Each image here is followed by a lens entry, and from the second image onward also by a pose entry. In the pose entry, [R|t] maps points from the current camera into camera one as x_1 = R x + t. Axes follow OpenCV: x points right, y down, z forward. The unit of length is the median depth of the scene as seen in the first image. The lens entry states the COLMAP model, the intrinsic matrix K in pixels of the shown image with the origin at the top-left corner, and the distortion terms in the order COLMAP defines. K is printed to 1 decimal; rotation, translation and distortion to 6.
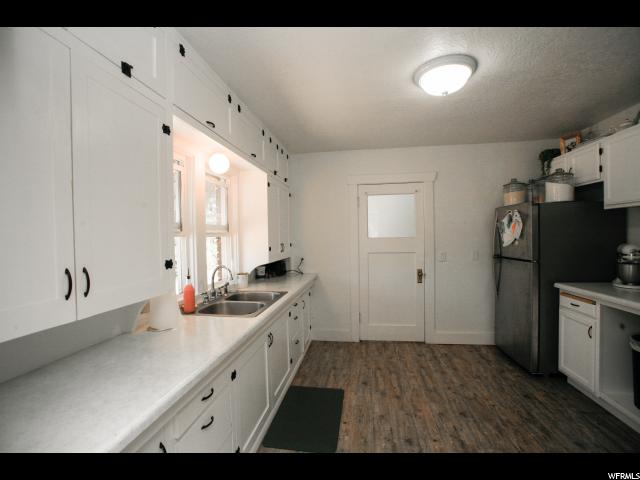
lens RADIAL K [[292.6, 0, 317.4], [0, 292.6, 243.0], [0, 0, 1]] dist [-0.055469, 0.017318]
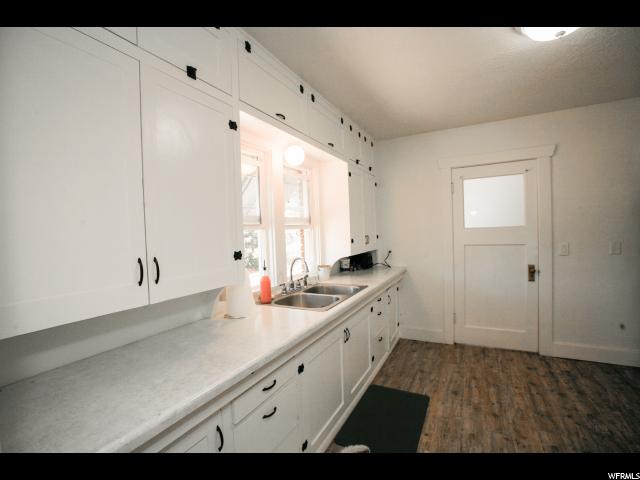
lens RADIAL K [[292.6, 0, 320.1], [0, 292.6, 242.0], [0, 0, 1]] dist [-0.055469, 0.017318]
pose [[0.947591, -0.004002, -0.319462, 0.054451], [0.010808, 0.999751, 0.019536, 0.004327], [0.319304, -0.021965, 0.947398, 0.054247]]
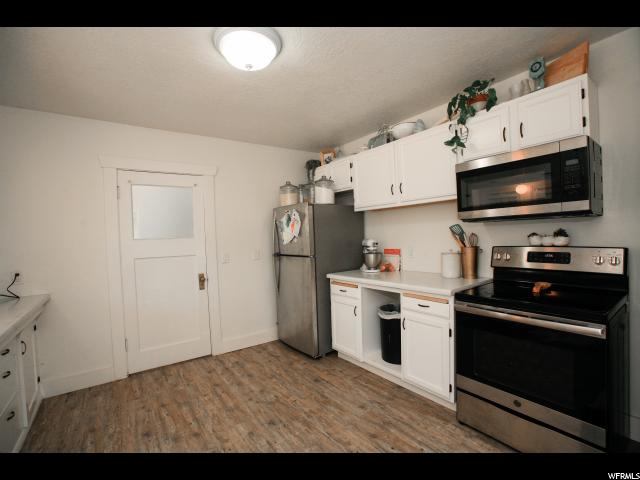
lens RADIAL K [[292.6, 0, 315.2], [0, 292.6, 243.1], [0, 0, 1]] dist [-0.055469, 0.017318]
pose [[0.710535, -0.023103, 0.703283, -0.026936], [0.036849, 0.999311, -0.004401, 0.018935], [-0.702697, 0.029042, 0.710897, 0.176726]]
